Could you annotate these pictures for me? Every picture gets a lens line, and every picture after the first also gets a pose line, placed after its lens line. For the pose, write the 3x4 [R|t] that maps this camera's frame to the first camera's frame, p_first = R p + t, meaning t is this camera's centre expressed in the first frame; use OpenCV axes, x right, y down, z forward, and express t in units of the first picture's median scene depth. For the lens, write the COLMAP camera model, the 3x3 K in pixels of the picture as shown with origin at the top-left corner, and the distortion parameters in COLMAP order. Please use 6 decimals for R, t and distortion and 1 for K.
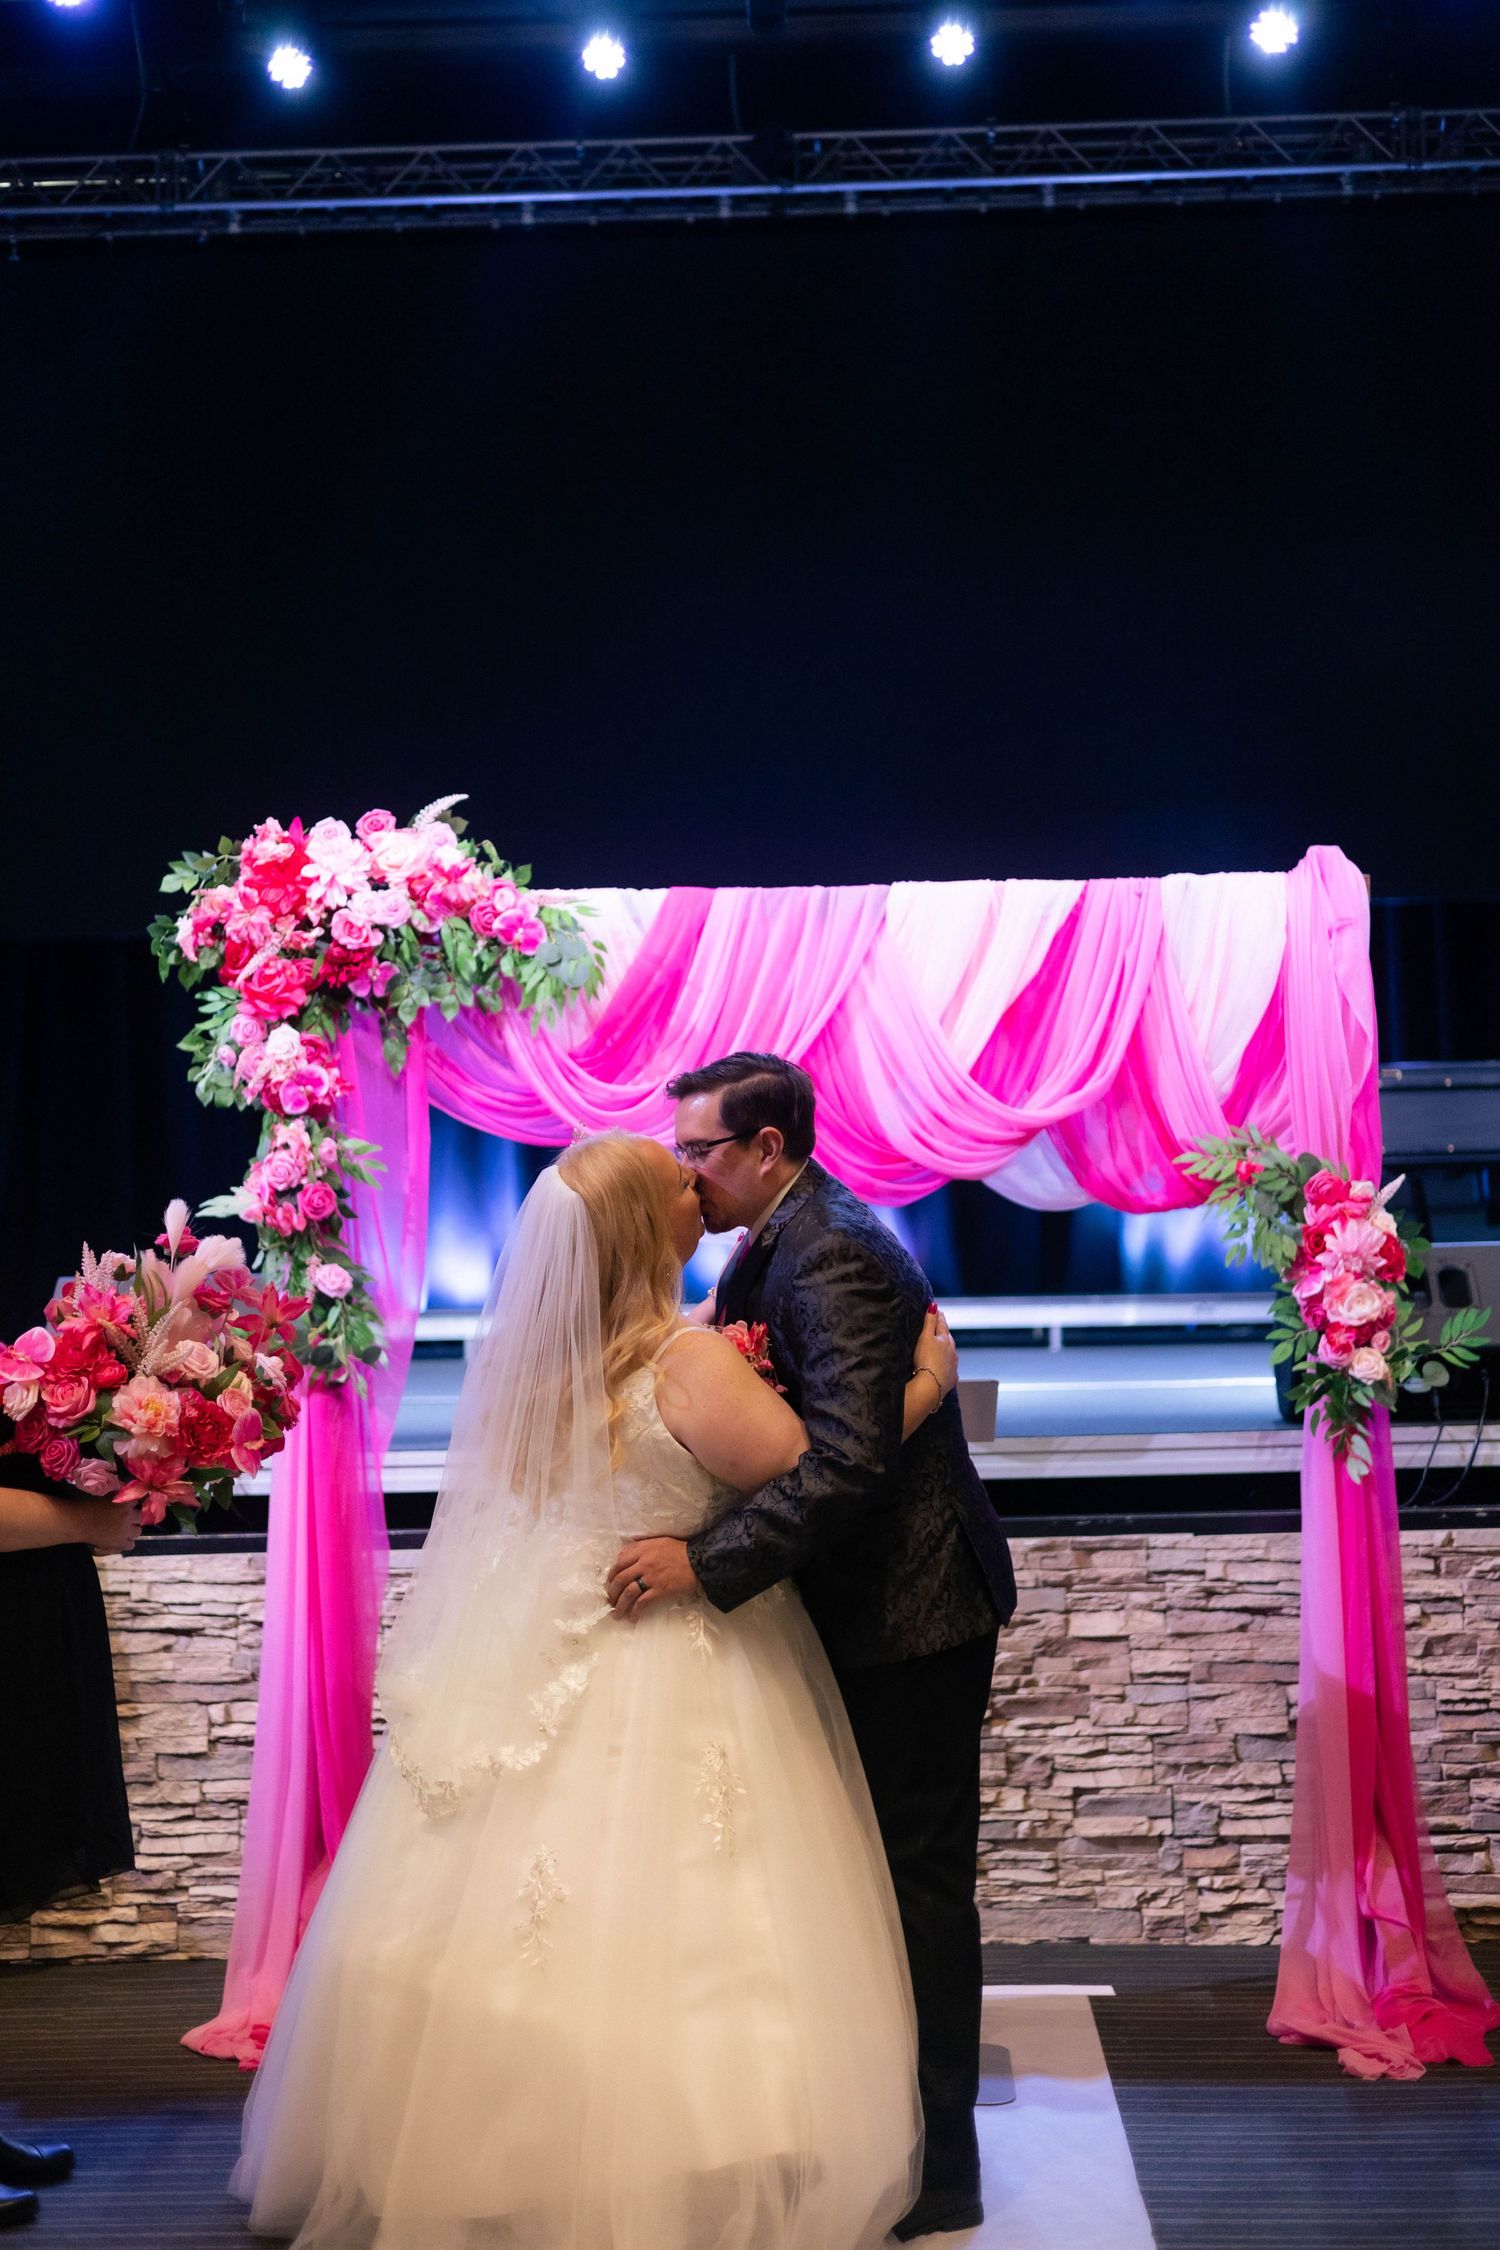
lens RADIAL K [[3358.4, 0, 746.1], [0, 3358.4, 1139.3], [0, 0, 1]] dist [-0.015757, 0.016016]
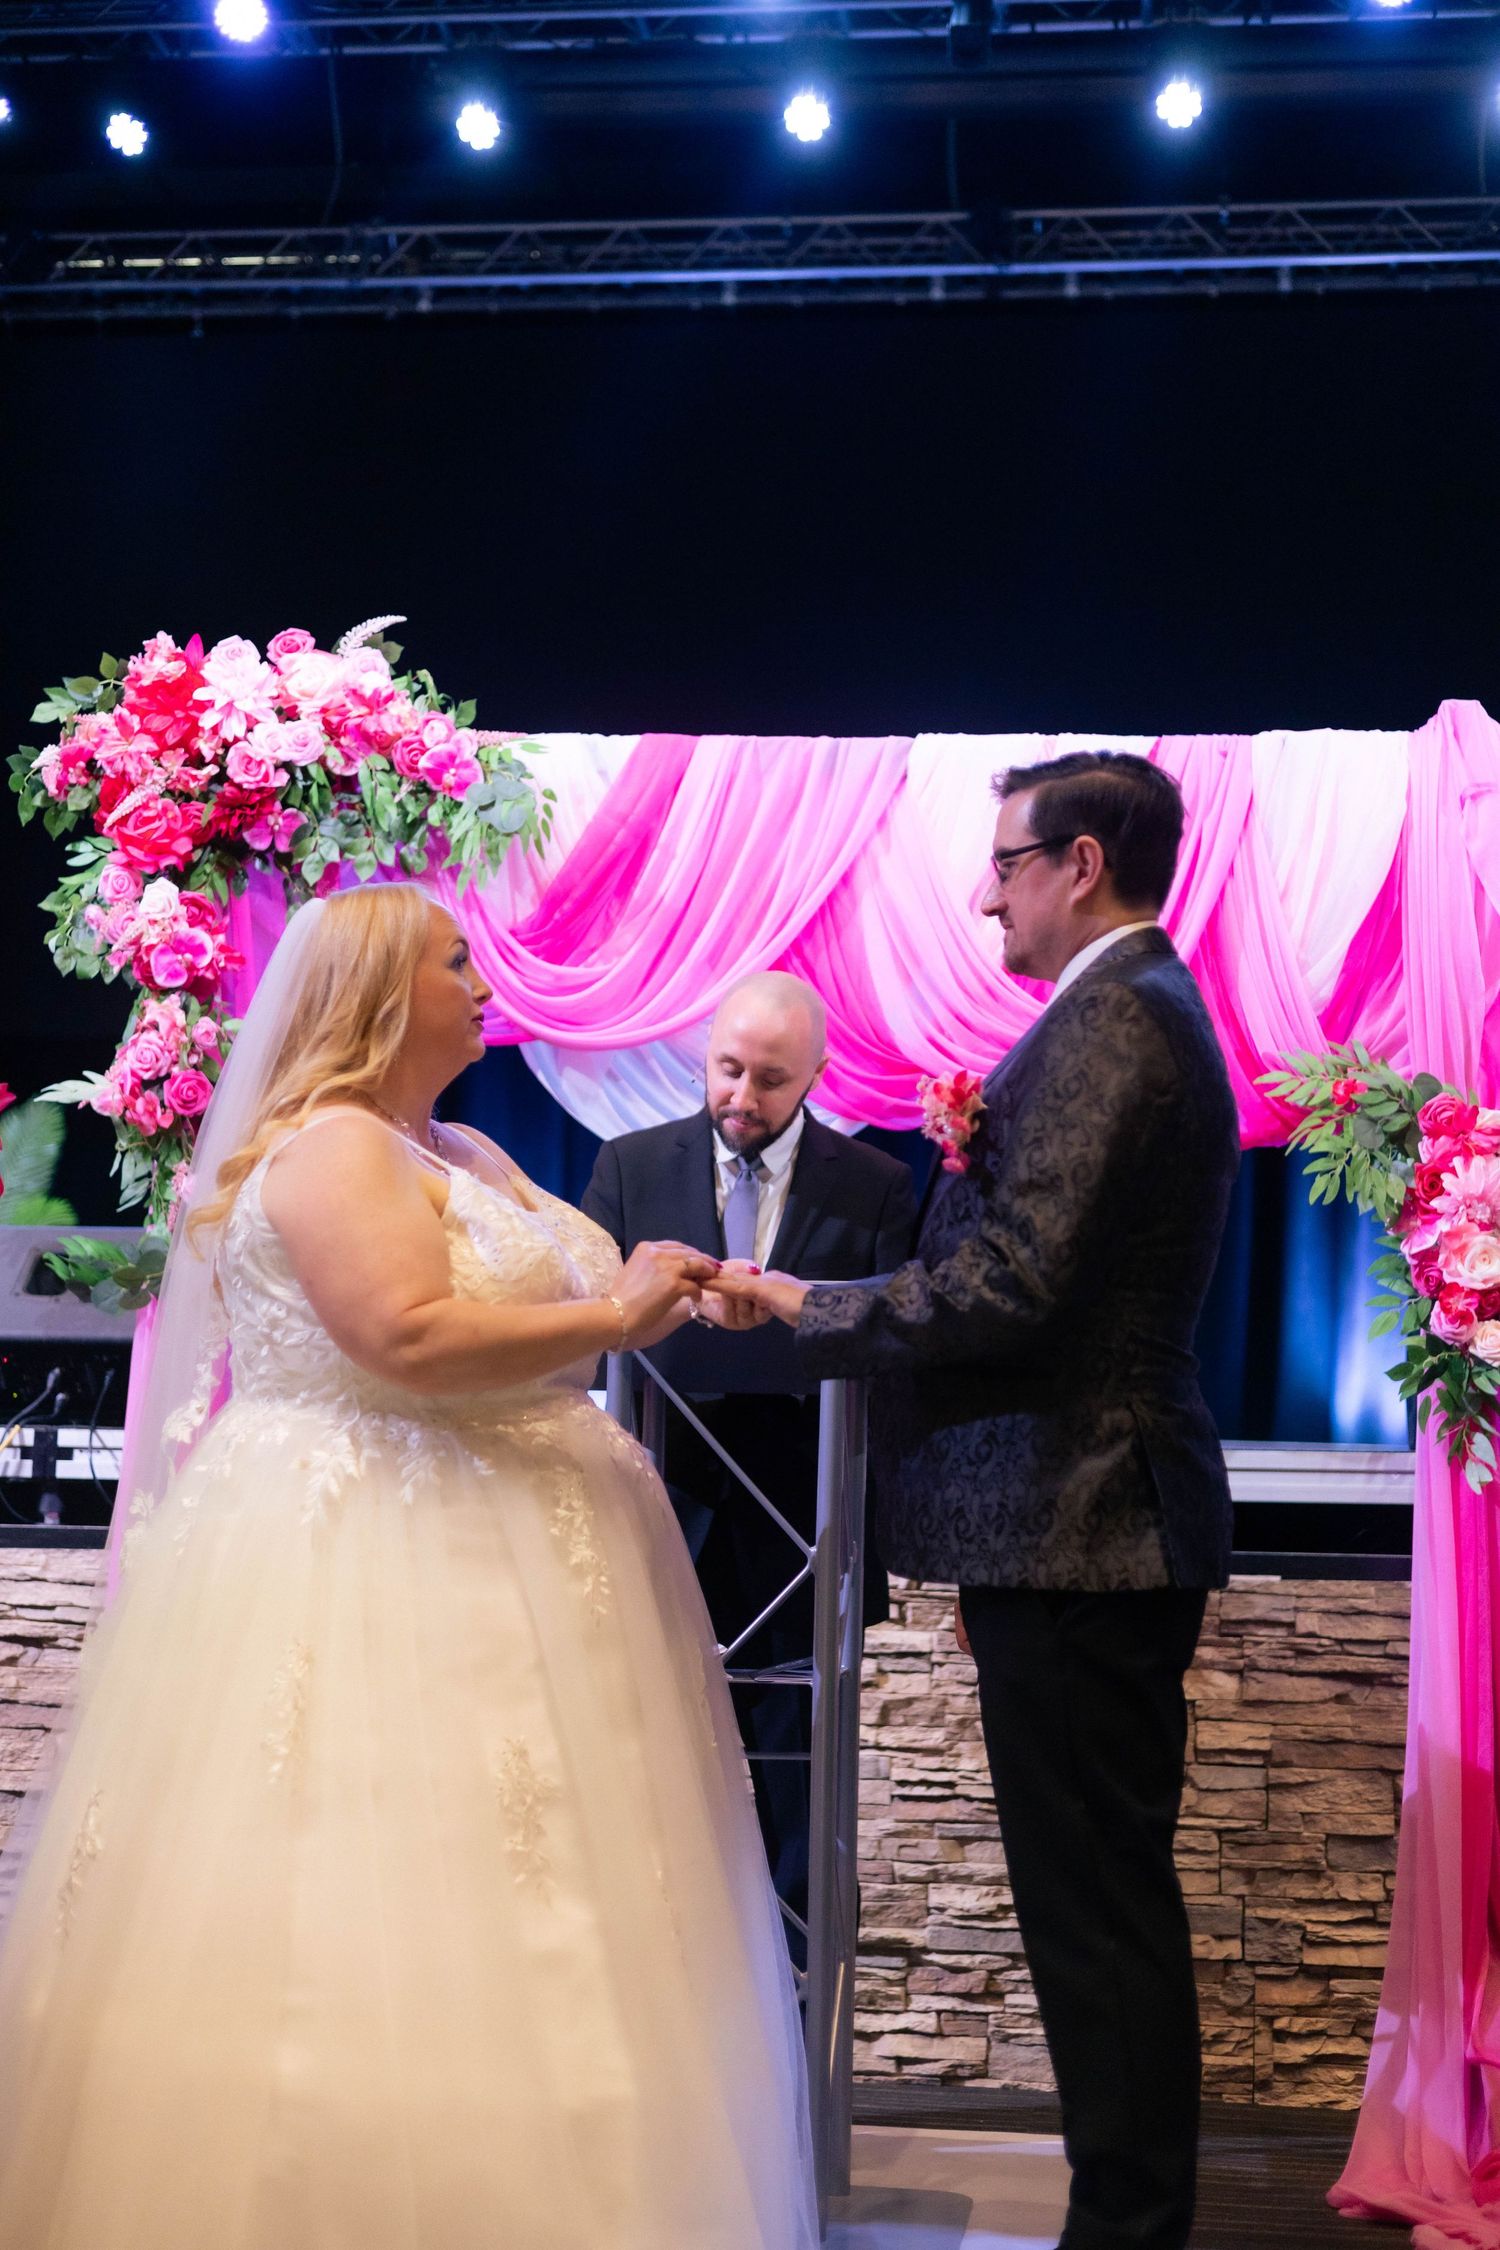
lens RADIAL K [[3316.6, 0, 750.0], [0, 3316.6, 1125.0], [0, 0, 1]] dist [0.006189, -0.060415]
pose [[0.995218, 0.034310, -0.091455, 0.080457], [-0.042148, 0.995473, -0.085194, 0.087937], [0.088117, 0.088641, 0.992158, 0.214092]]
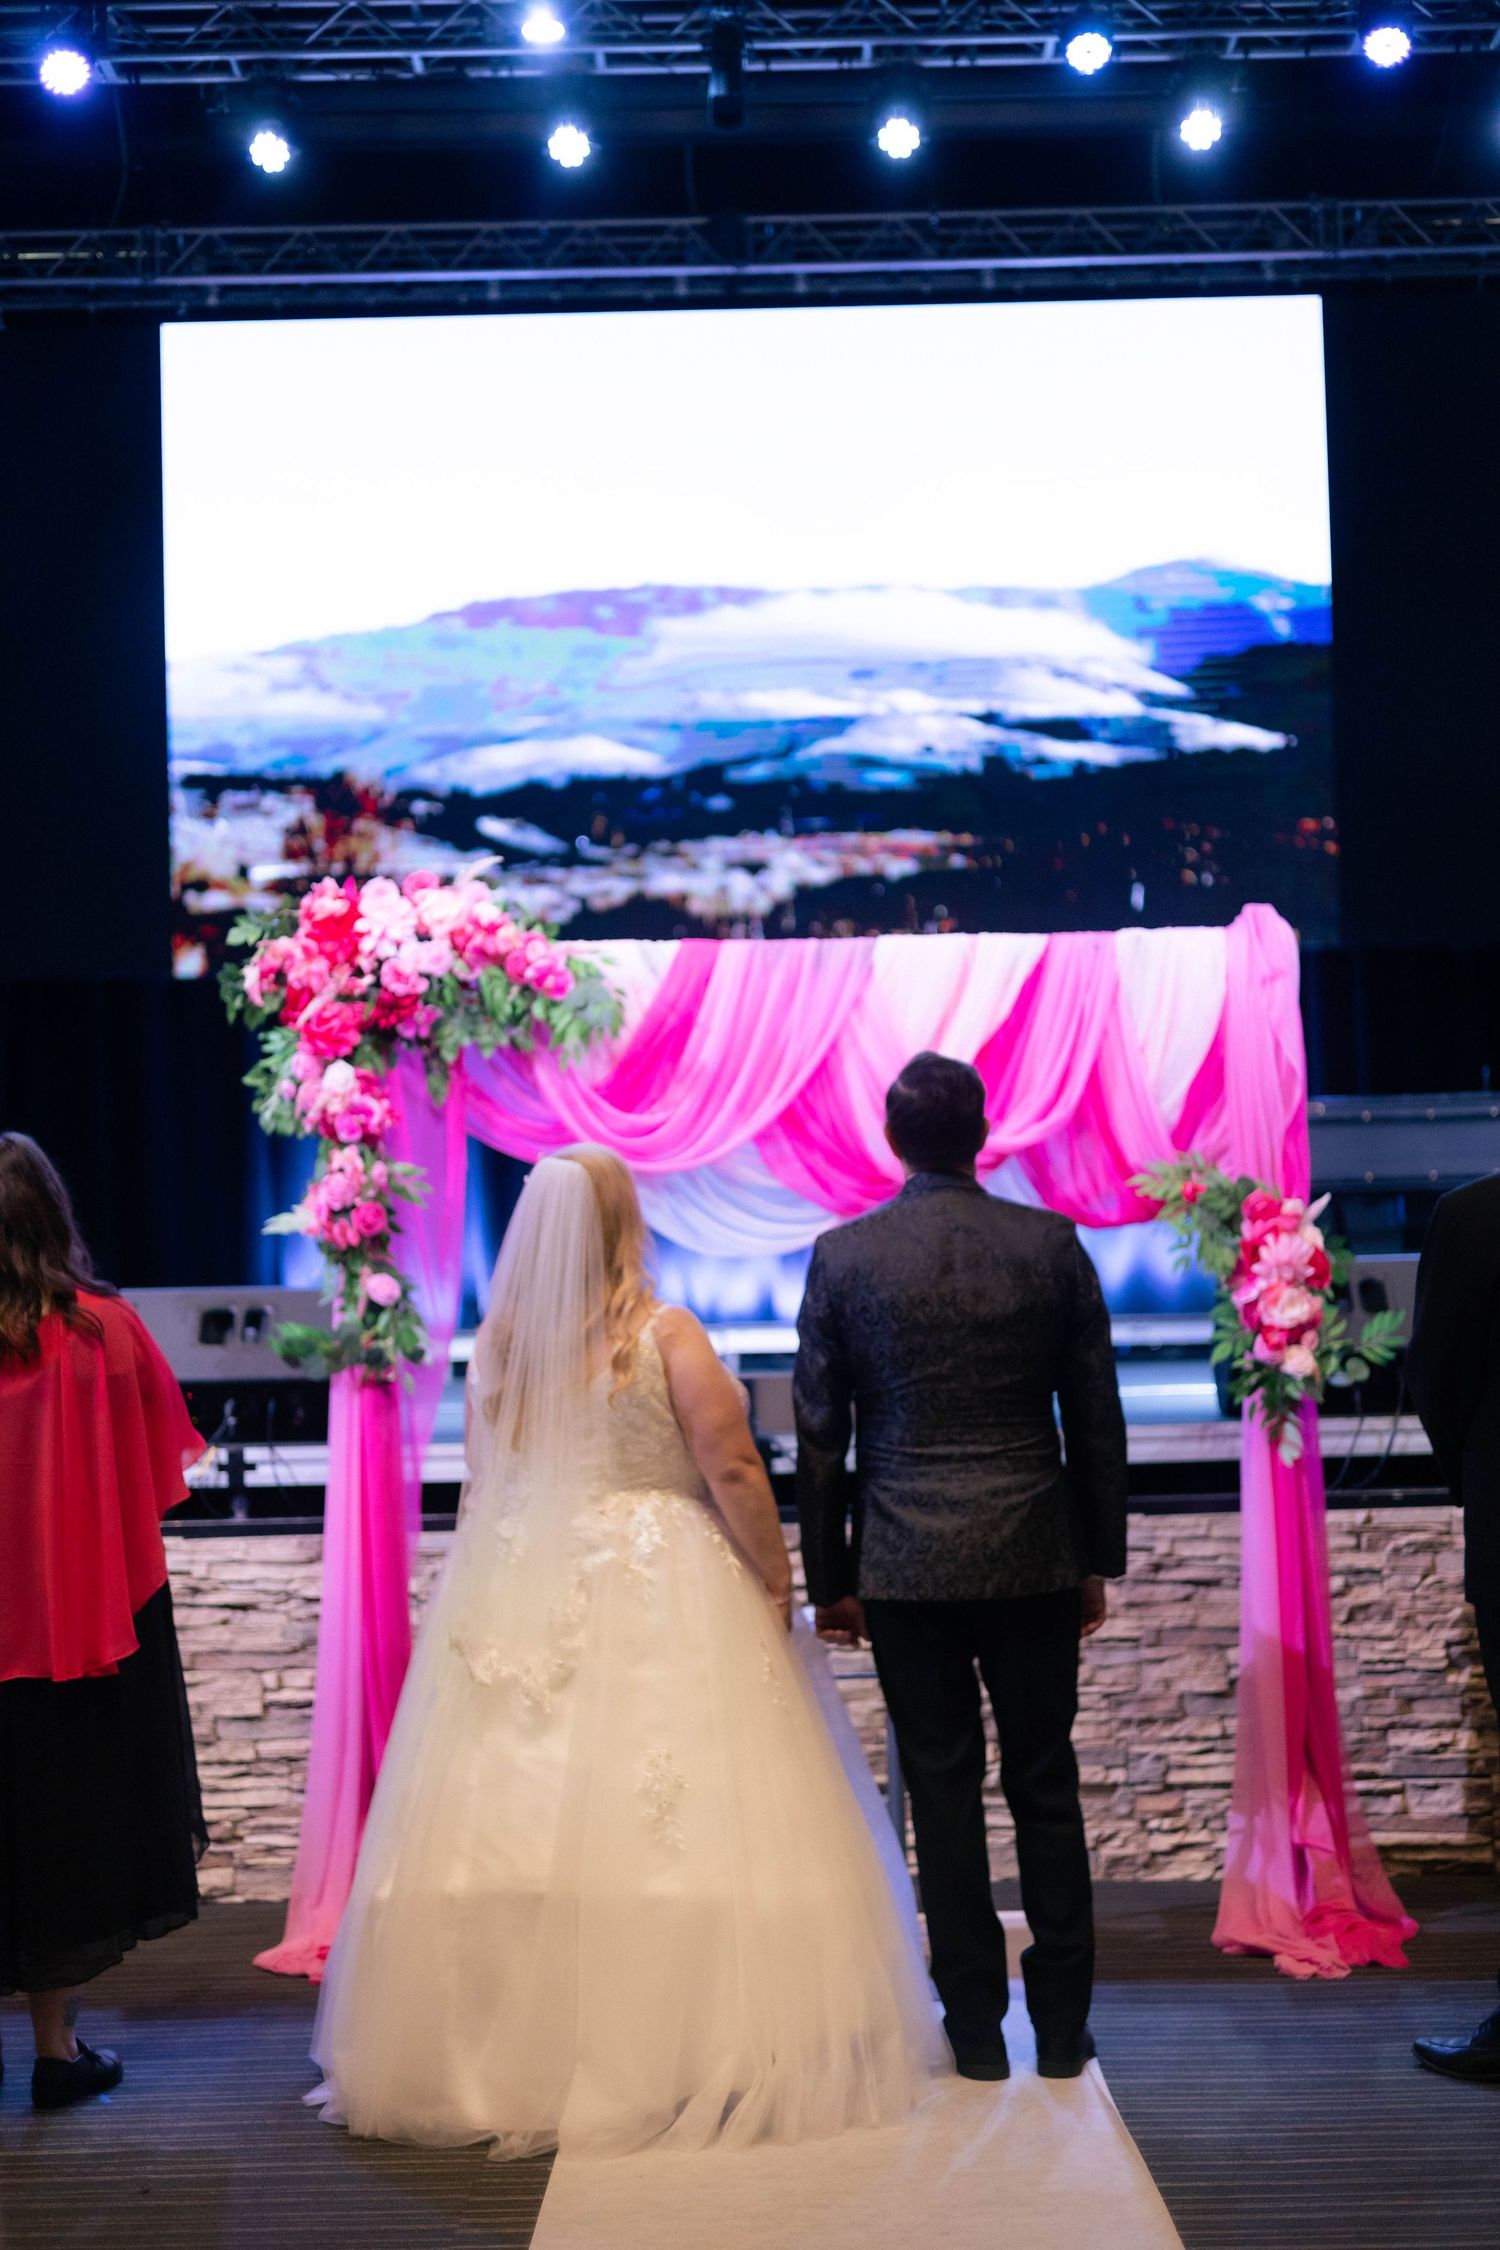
lens RADIAL K [[3388.9, 0, 785.7], [0, 3388.9, 1133.2], [0, 0, 1]] dist [-0.022366, 0.002611]
pose [[0.999311, 0.000196, 0.037113, -0.030190], [0.000277, 0.999919, -0.012743, 0.004344], [-0.037113, 0.012744, 0.999230, -0.138260]]
